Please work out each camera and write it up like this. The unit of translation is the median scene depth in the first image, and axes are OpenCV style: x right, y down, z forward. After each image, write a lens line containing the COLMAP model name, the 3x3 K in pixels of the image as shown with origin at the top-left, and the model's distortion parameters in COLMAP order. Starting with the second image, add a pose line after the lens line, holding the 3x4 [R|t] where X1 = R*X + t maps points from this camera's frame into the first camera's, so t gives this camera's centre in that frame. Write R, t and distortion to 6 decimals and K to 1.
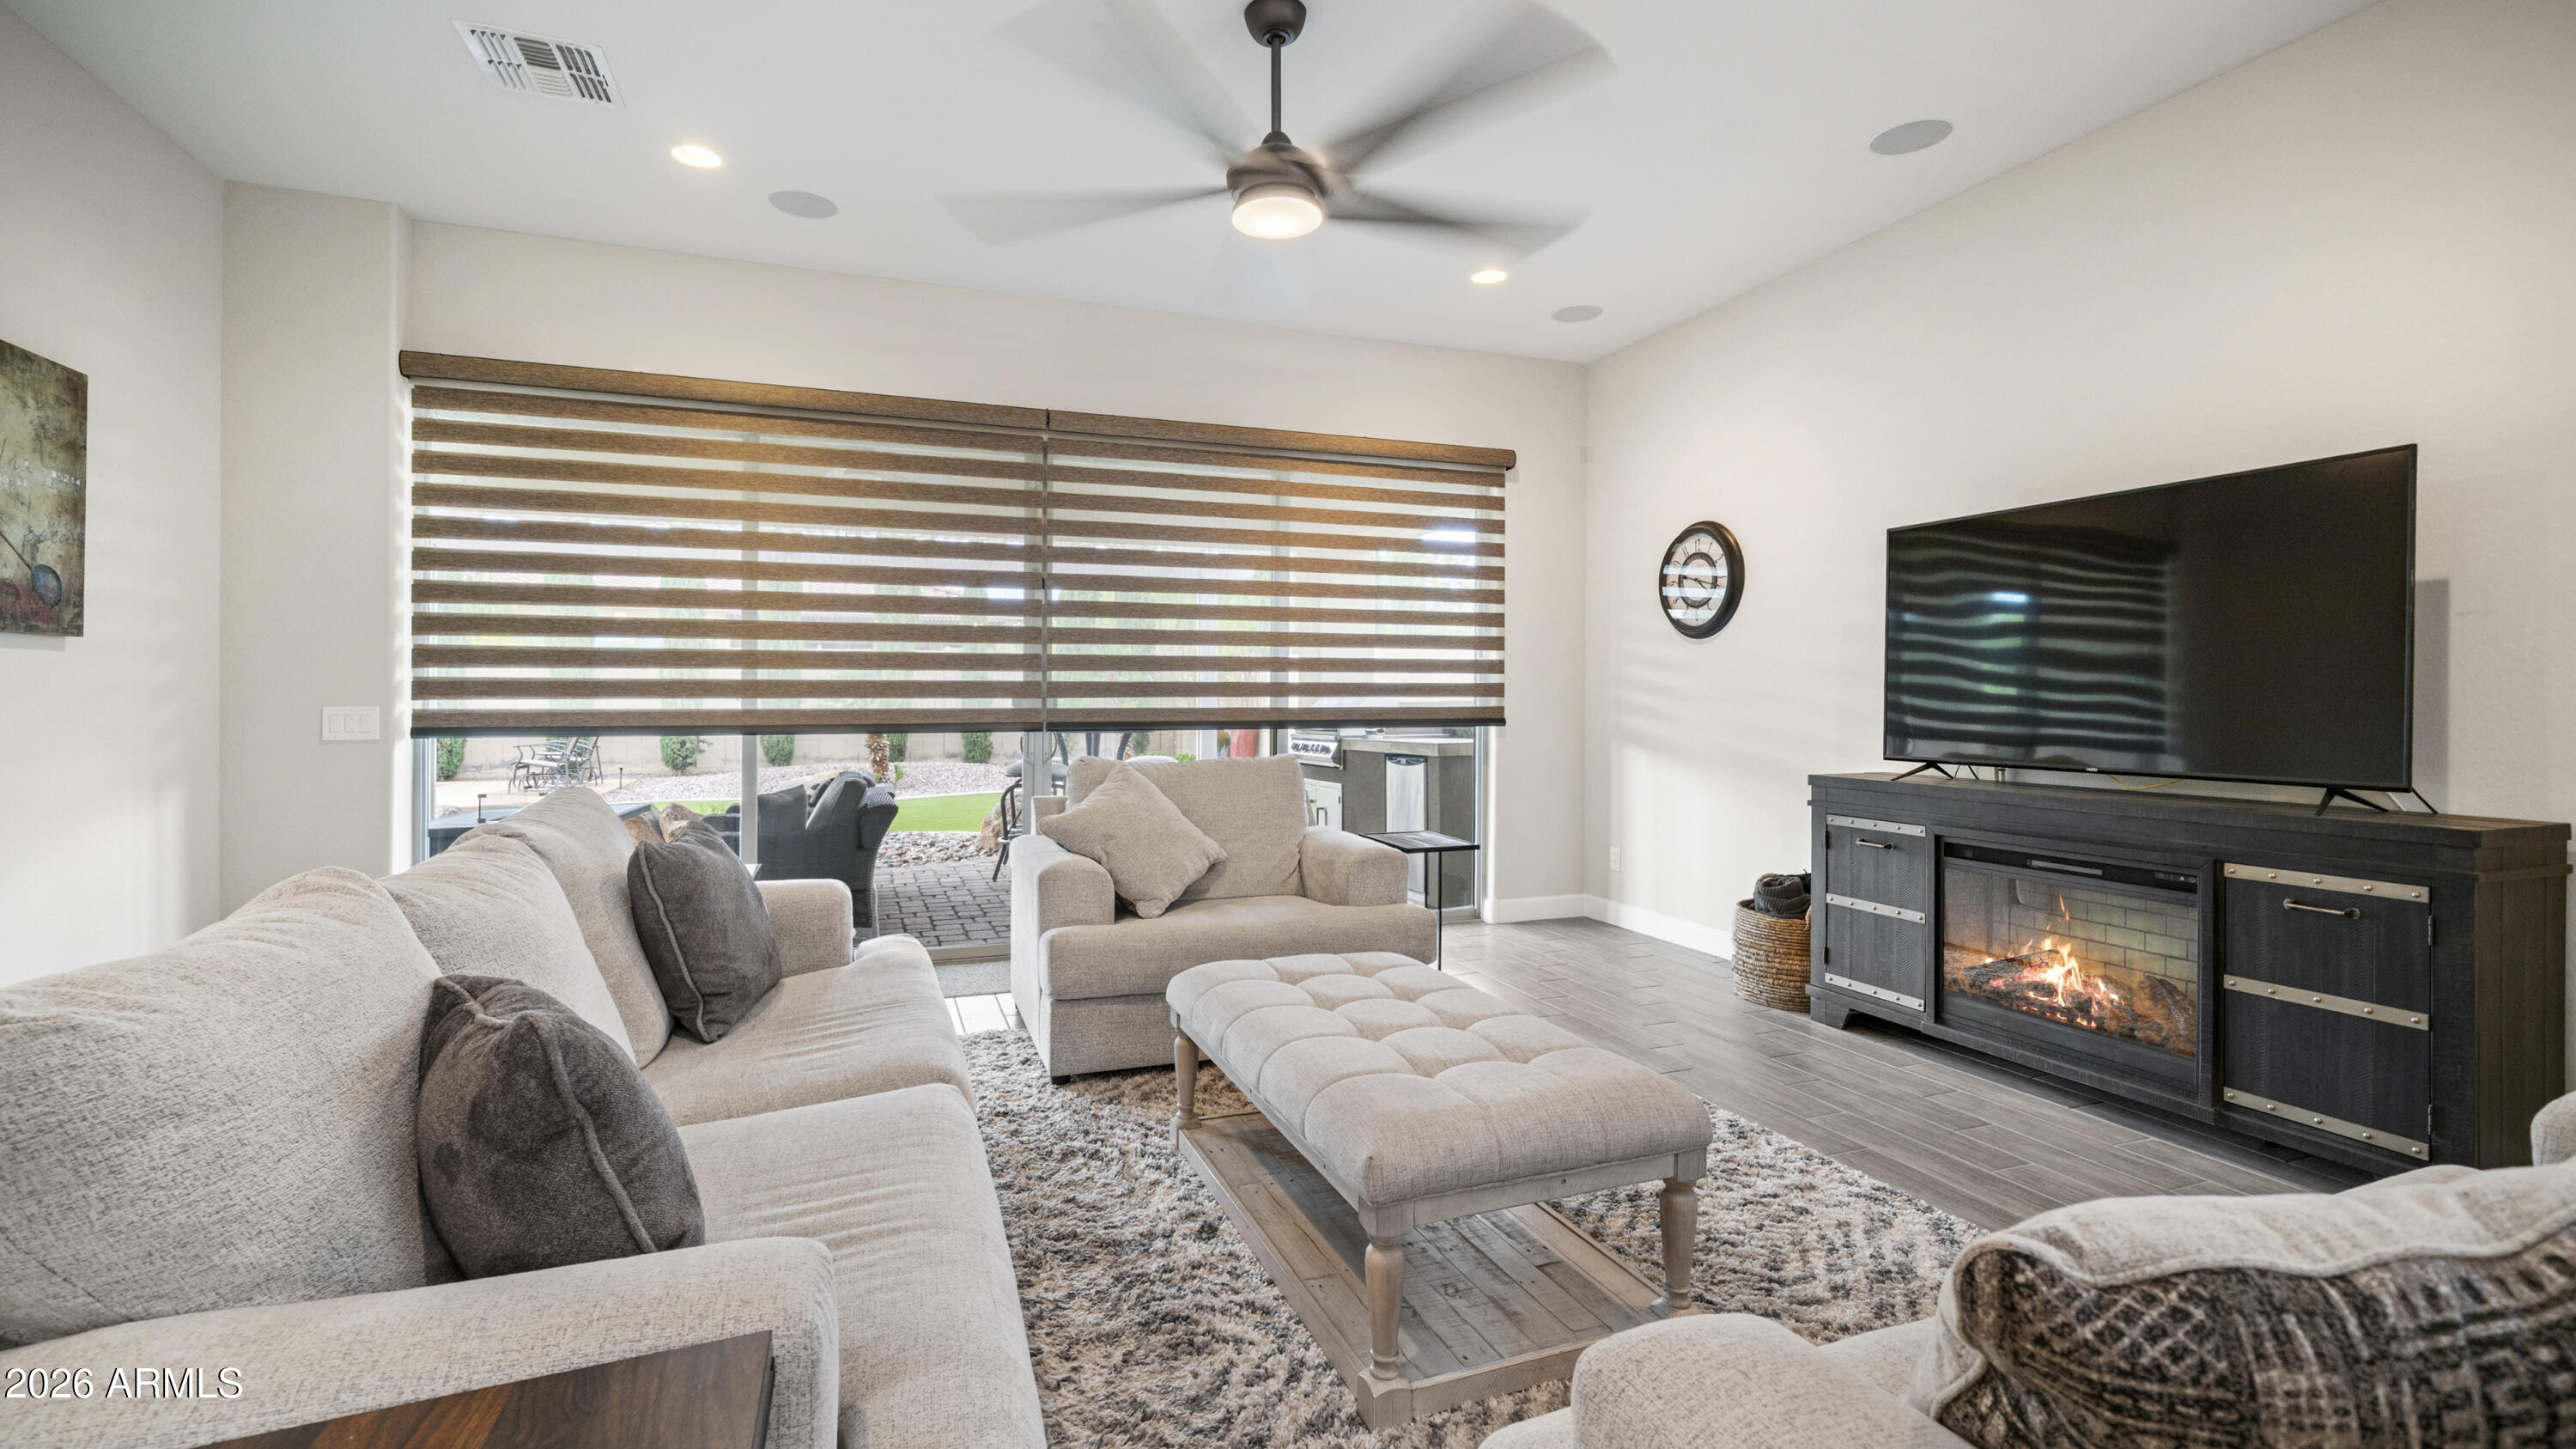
lens RADIAL K [[1058.9, 0, 1277.6], [0, 1058.9, 727.0], [0, 0, 1]] dist [-0.001574, 0.000364]
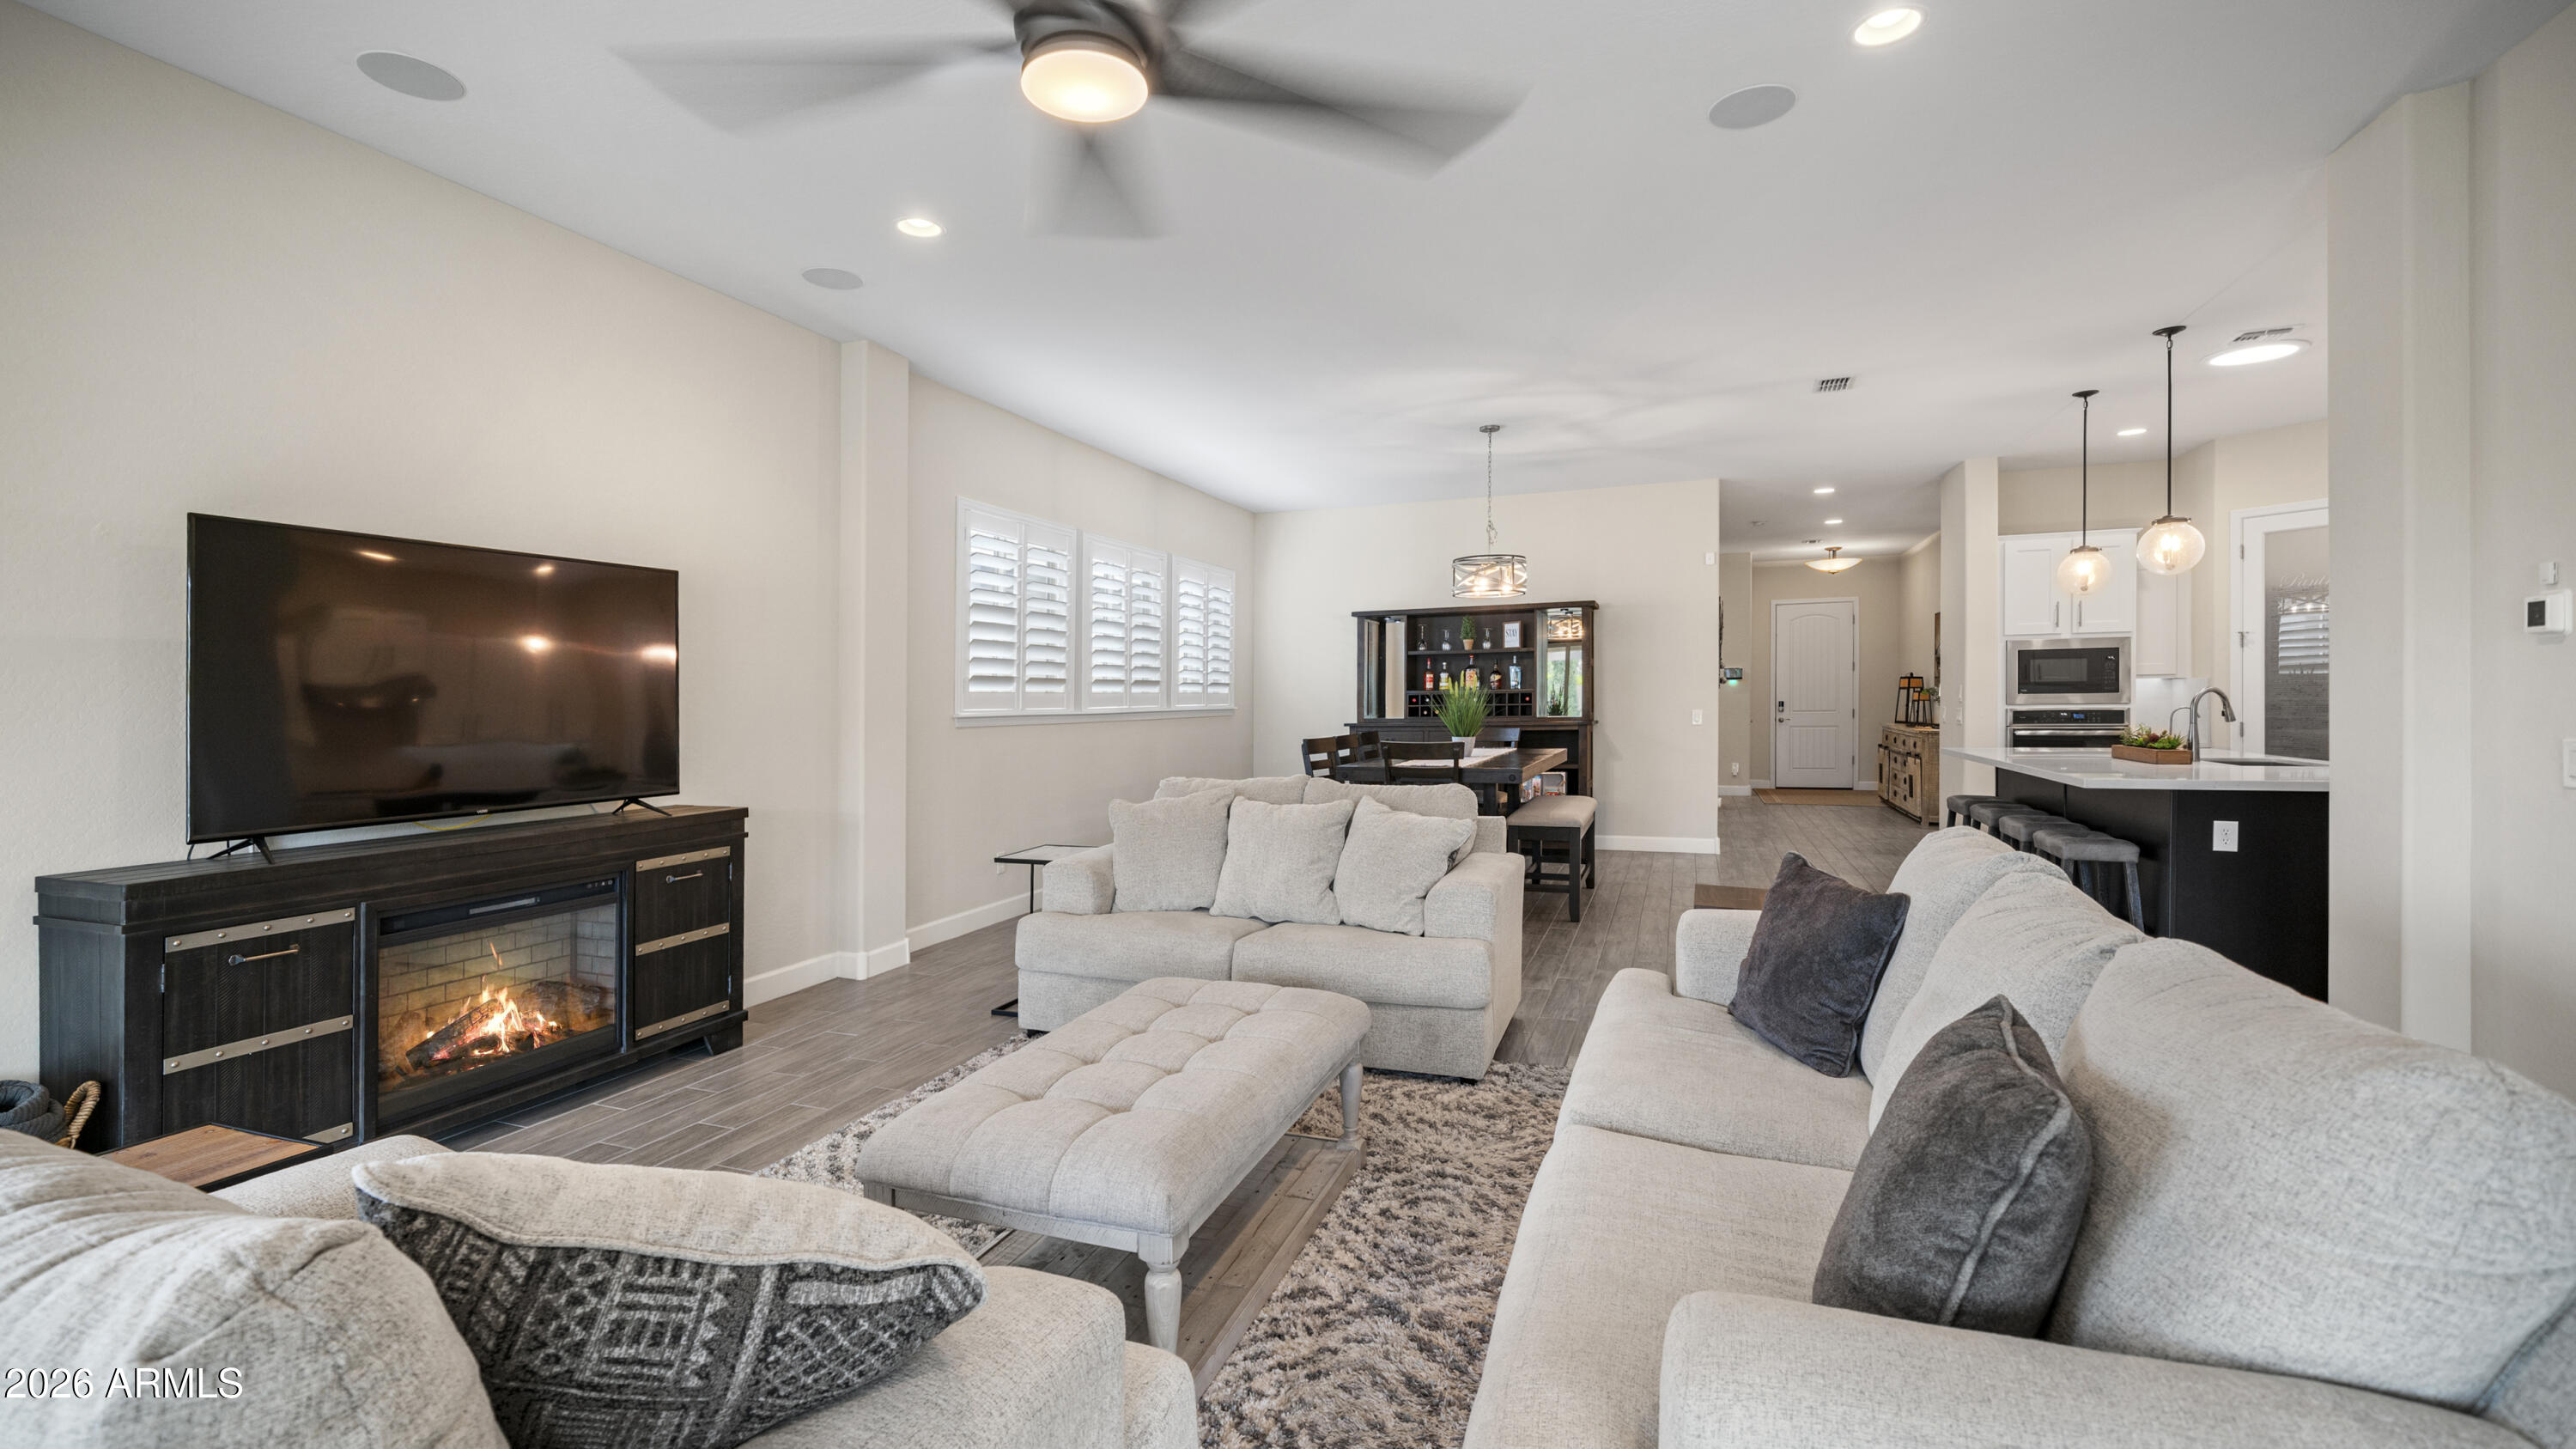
lens RADIAL K [[1058.9, 0, 1293.9], [0, 1058.9, 746.7], [0, 0, 1]] dist [-0.001574, 0.000364]
pose [[-0.763575, -0.021131, 0.645373, -0.519585], [0.021150, 0.998110, 0.057705, -0.064852], [-0.645373, 0.057712, -0.761685, 1.307929]]
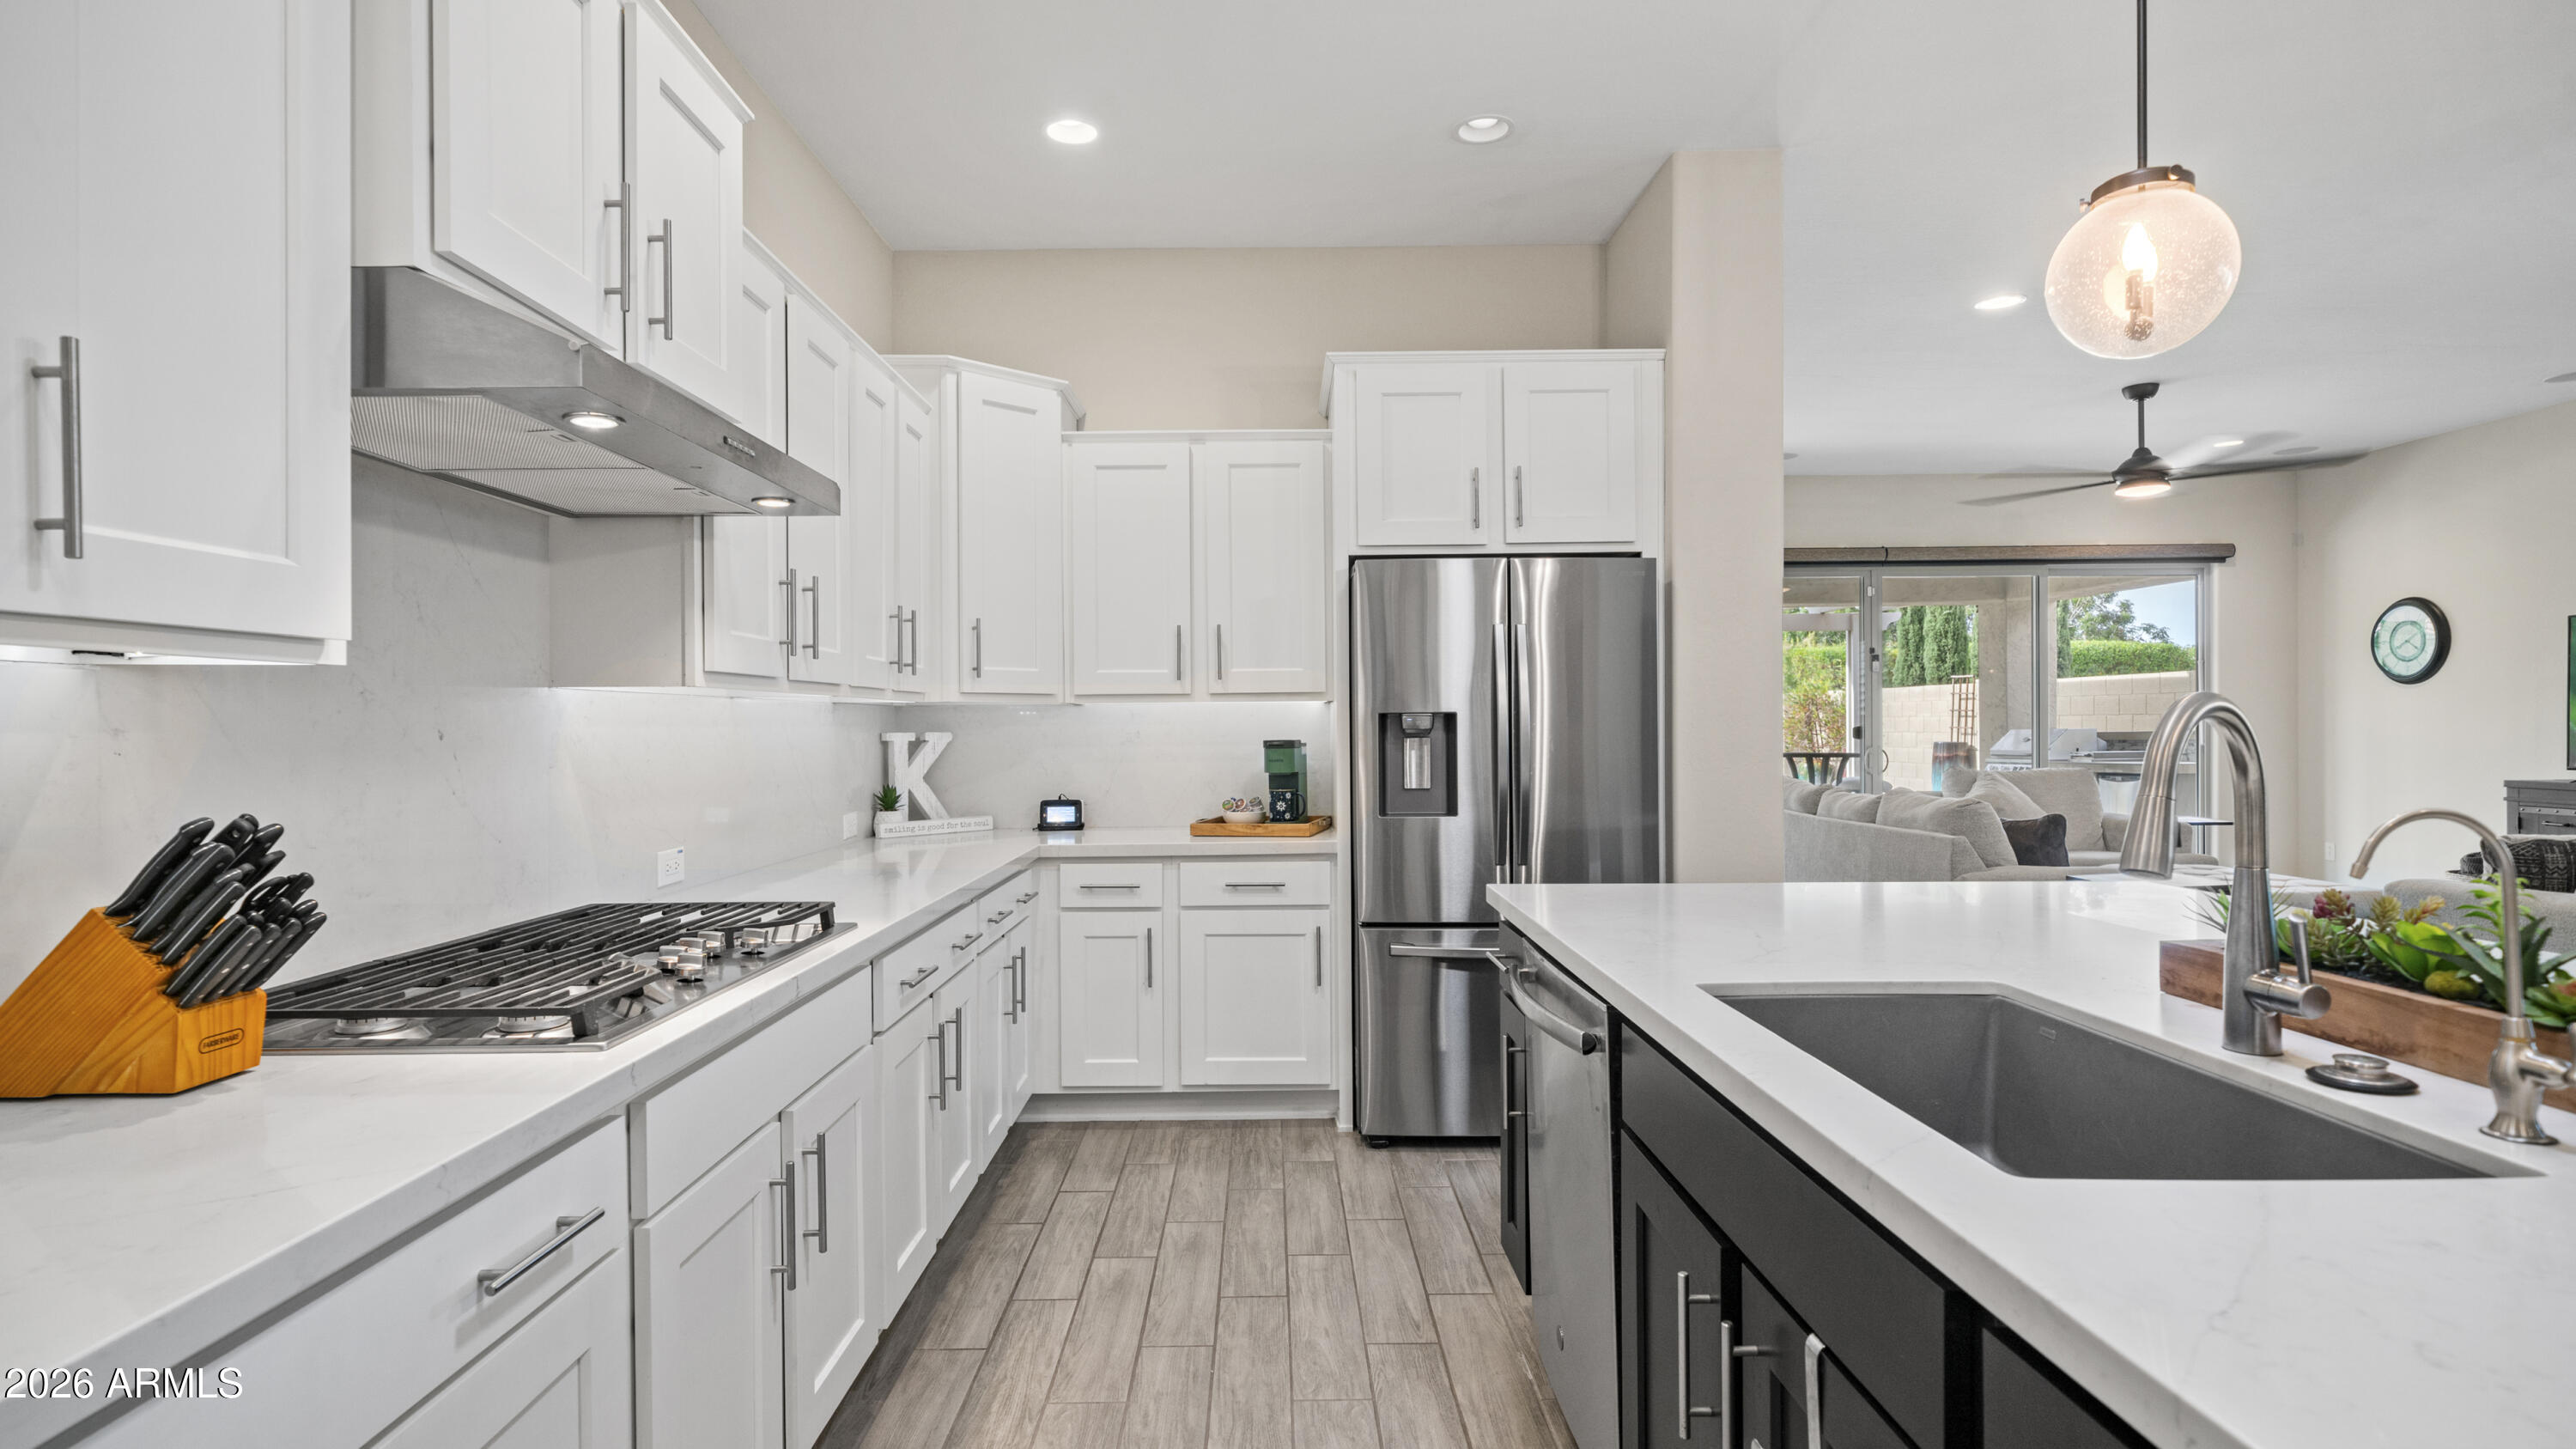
lens RADIAL K [[1276.3, 0, 1273.7], [0, 1276.3, 730.0], [0, 0, 1]] dist [-0.003413, 0.000449]
pose [[0.940148, -0.006710, -0.340700, -0.715226], [0.002958, 0.999929, -0.011530, -0.012125], [0.340753, 0.009832, 0.940101, -1.778367]]
